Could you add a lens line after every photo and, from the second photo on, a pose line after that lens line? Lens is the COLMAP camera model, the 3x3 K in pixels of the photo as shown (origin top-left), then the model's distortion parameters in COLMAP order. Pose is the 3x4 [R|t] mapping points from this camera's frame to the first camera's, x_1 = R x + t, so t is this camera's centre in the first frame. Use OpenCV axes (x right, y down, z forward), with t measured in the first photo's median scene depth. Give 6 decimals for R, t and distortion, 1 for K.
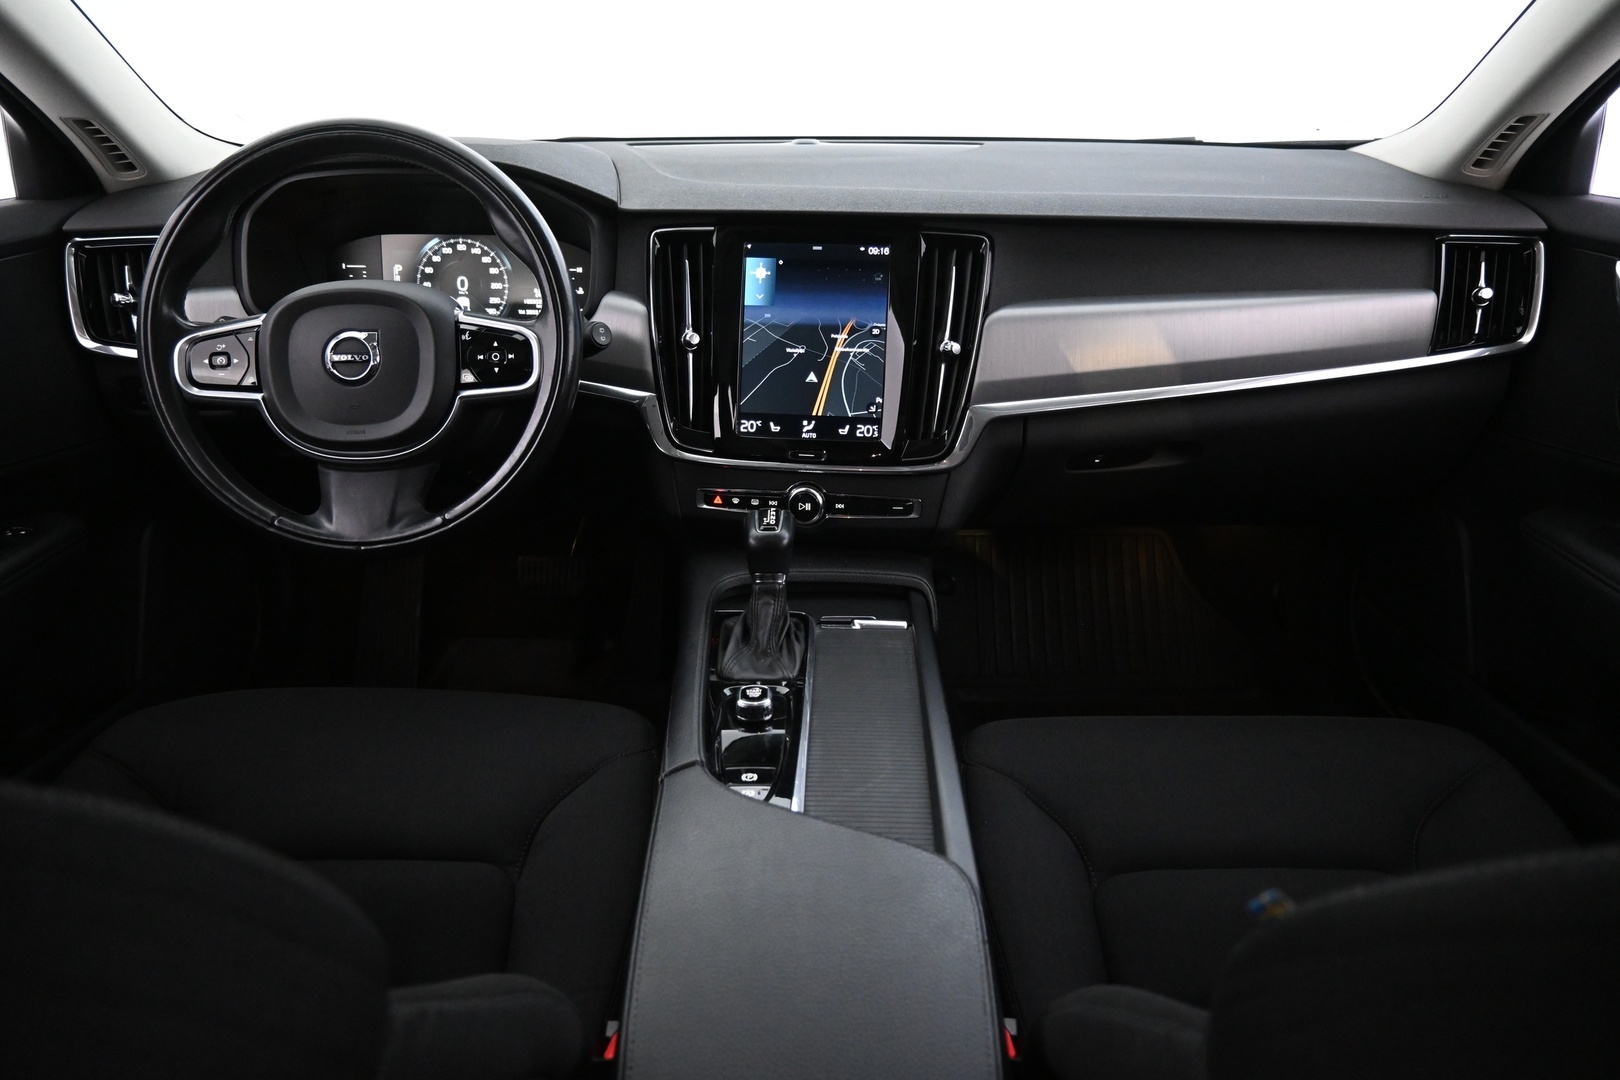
lens RADIAL K [[1072.5, 0, 810.0], [0, 1072.5, 540.0], [0, 0, 1]] dist [-0.009441, -0.001542]
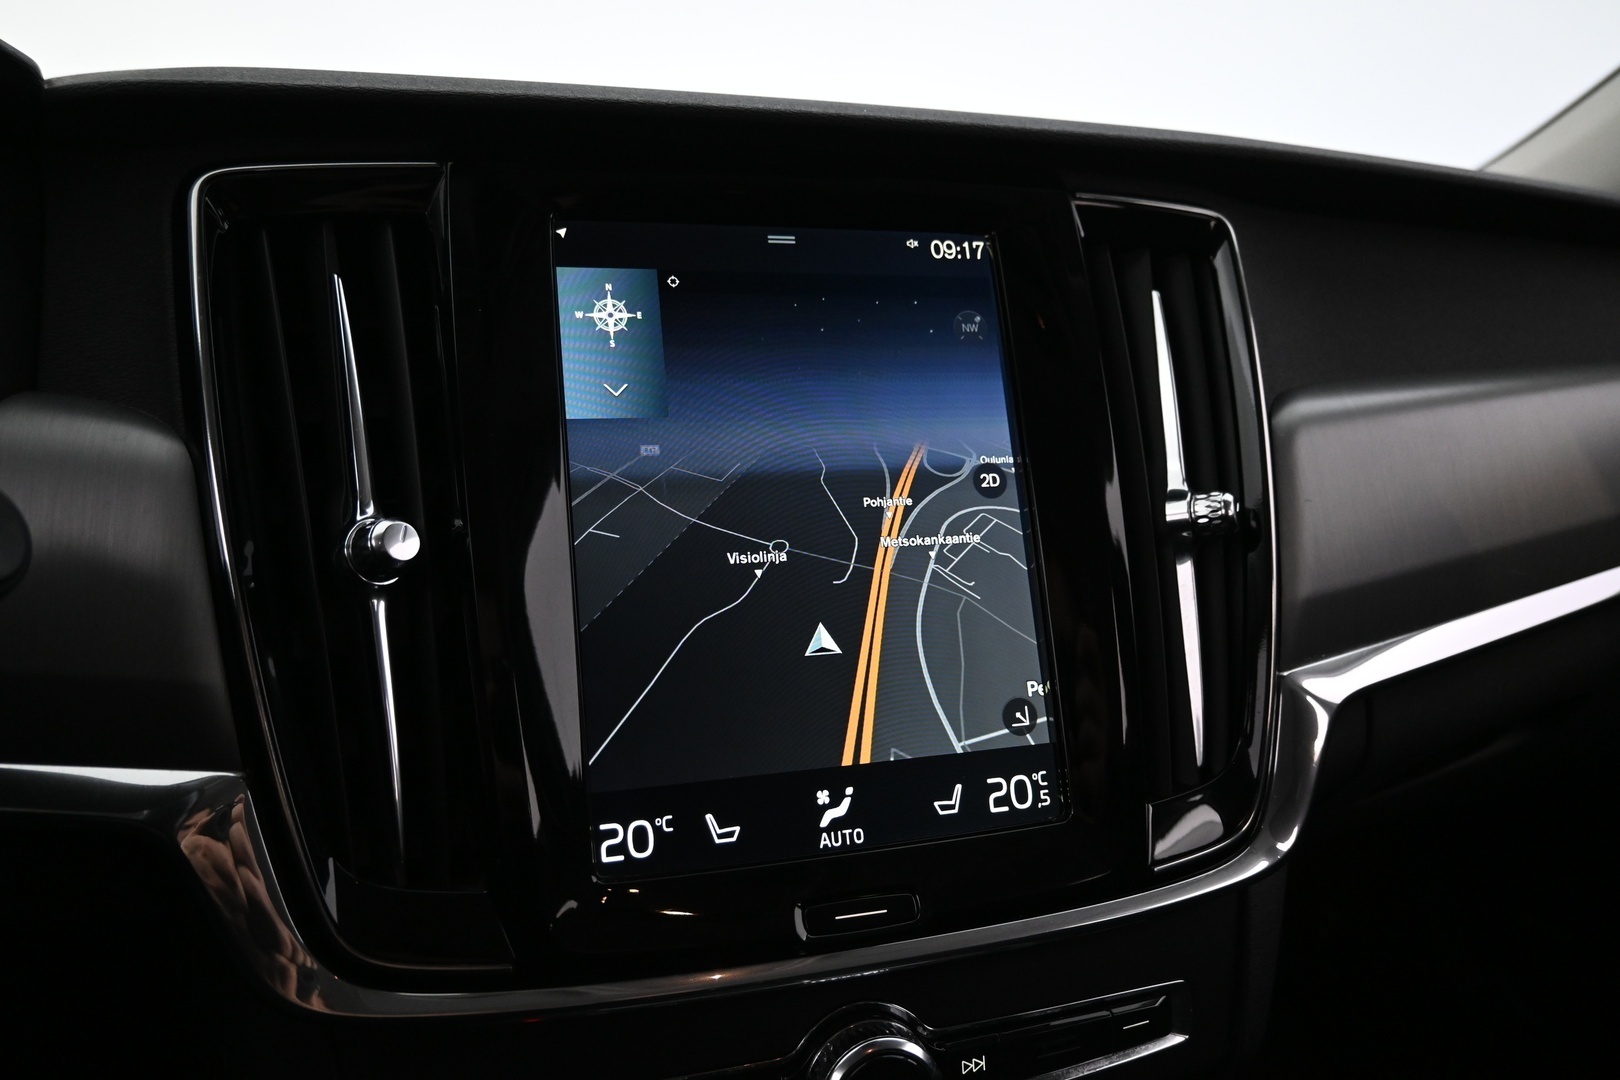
lens RADIAL K [[1161.0, 0, 810.0], [0, 1161.0, 540.0], [0, 0, 1]] dist [-0.007769, -0.001690]
pose [[0.910663, -0.069493, 0.407264, -0.131797], [0.164043, 0.965538, -0.202056, -0.113989], [-0.379187, 0.250814, 0.890679, 0.706377]]
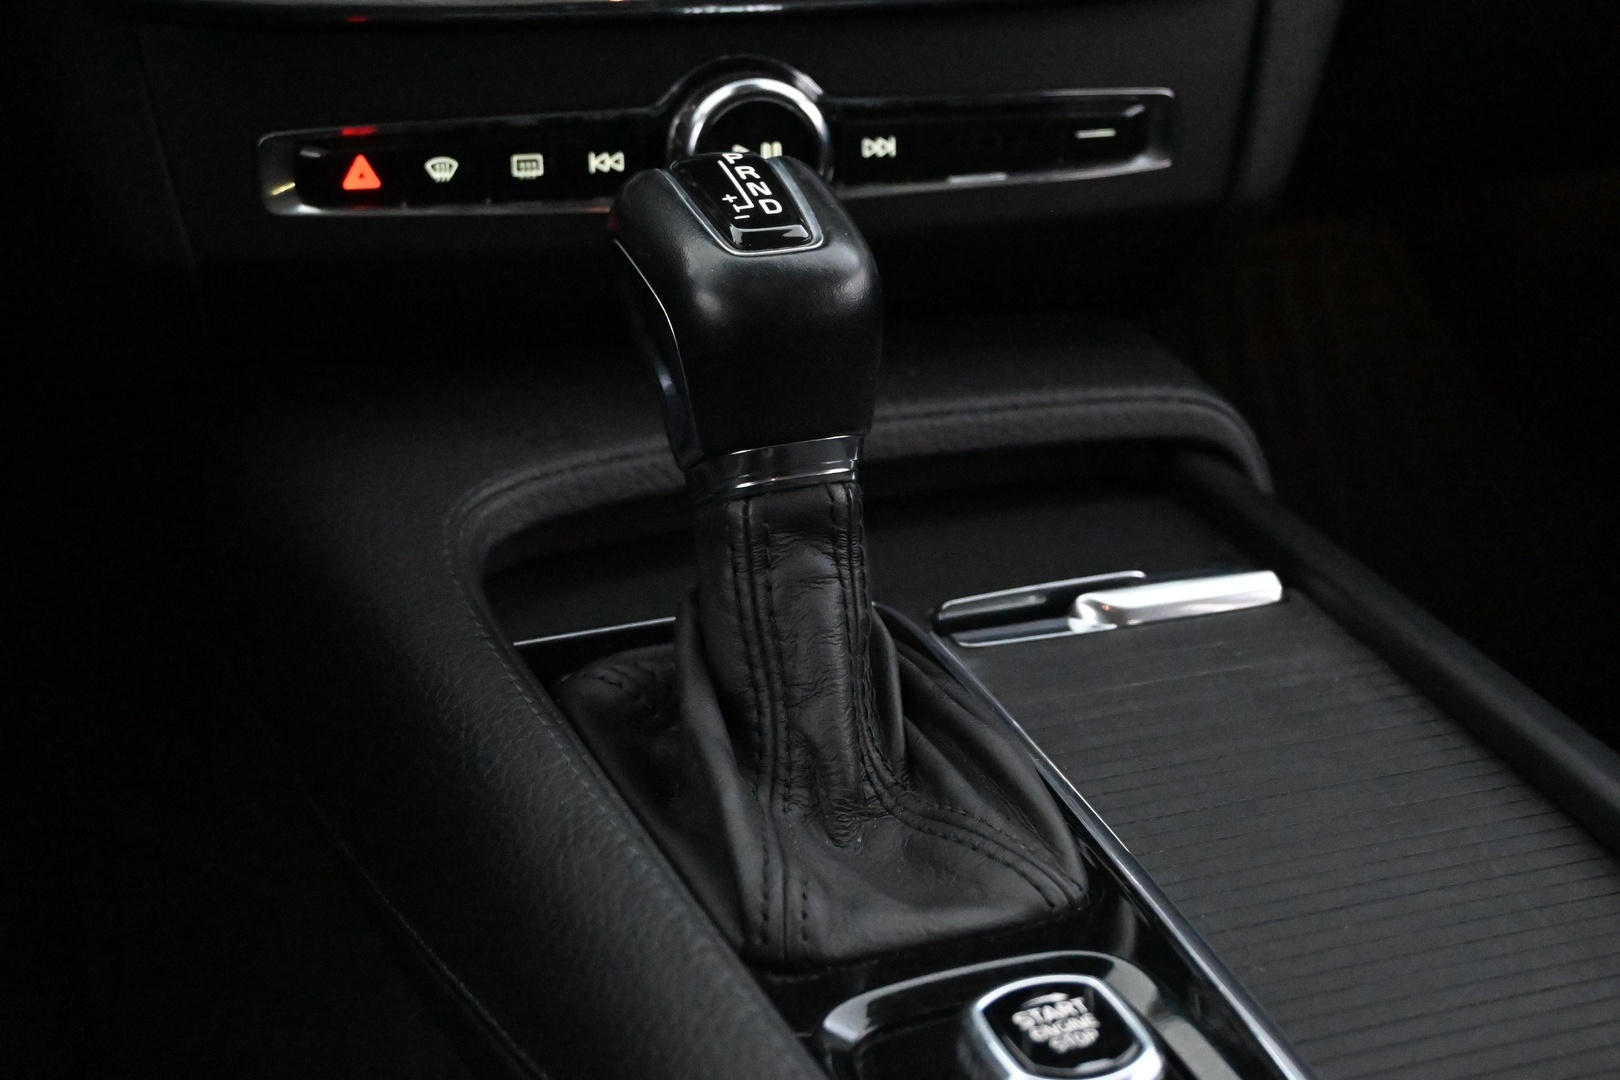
lens RADIAL K [[2460.3, 0, 810.0], [0, 2460.3, 540.0], [0, 0, 1]] dist [0.009925, 0.041998]
pose [[0.934977, -0.140756, 0.325585, -0.183540], [0.122619, 0.989564, 0.075681, 0.012499], [-0.332840, -0.030837, 0.942479, 0.477450]]
